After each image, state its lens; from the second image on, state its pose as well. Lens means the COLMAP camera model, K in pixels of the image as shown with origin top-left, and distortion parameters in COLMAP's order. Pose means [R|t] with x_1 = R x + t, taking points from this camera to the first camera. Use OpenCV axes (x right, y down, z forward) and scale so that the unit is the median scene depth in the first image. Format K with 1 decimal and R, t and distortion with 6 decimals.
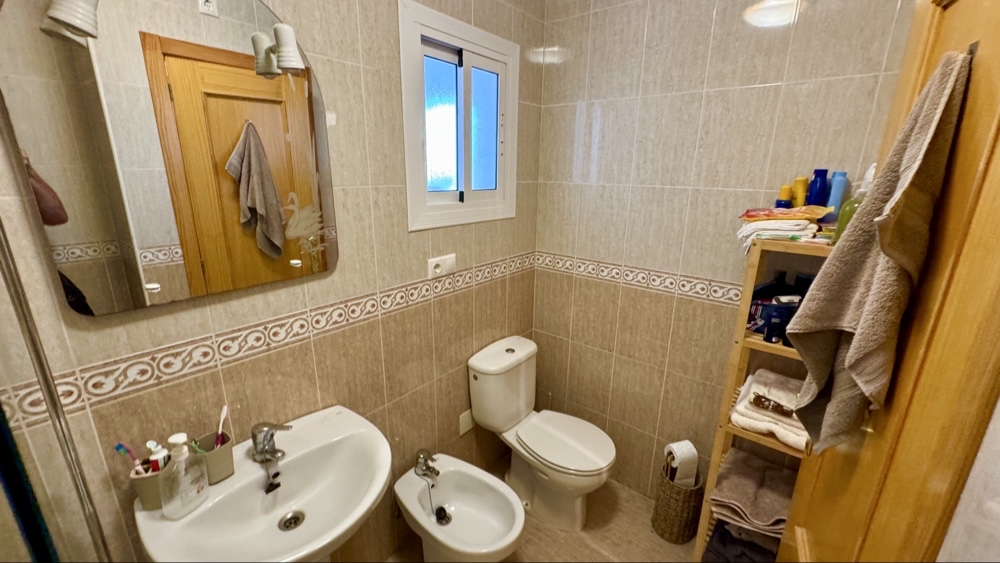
lens RADIAL K [[400.4, 0, 500.0], [0, 400.4, 281.5], [0, 0, 1]] dist [-0.004576, 0.000911]
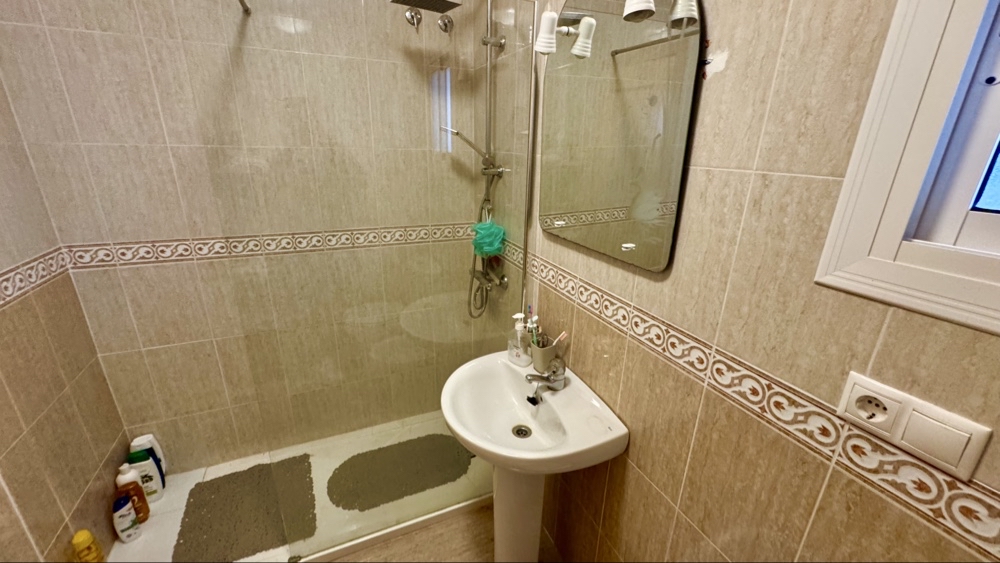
lens RADIAL K [[400.4, 0, 500.0], [0, 400.4, 281.5], [0, 0, 1]] dist [-0.004576, 0.000911]
pose [[-0.456115, 0.266875, -0.848962, 0.353899], [-0.271708, 0.866662, 0.418417, -0.242458], [0.847428, 0.421516, -0.322785, 0.946179]]
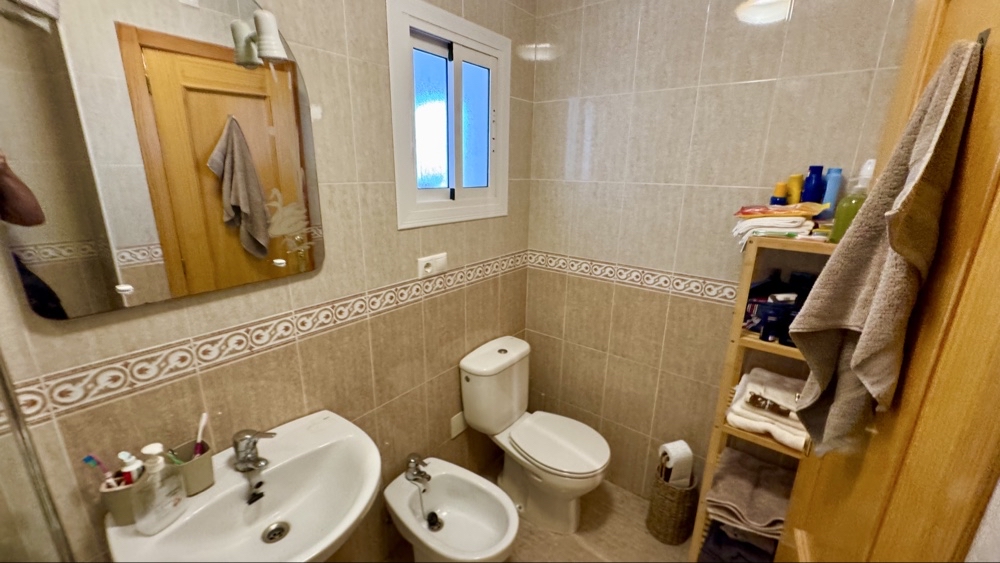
lens RADIAL K [[400.4, 0, 500.0], [0, 400.4, 281.5], [0, 0, 1]] dist [-0.004576, 0.000911]
pose [[0.999727, -0.004889, 0.022839, -0.003904], [0.004862, 0.999987, 0.001227, 0.000460], [-0.022845, -0.001115, 0.999738, 0.026424]]
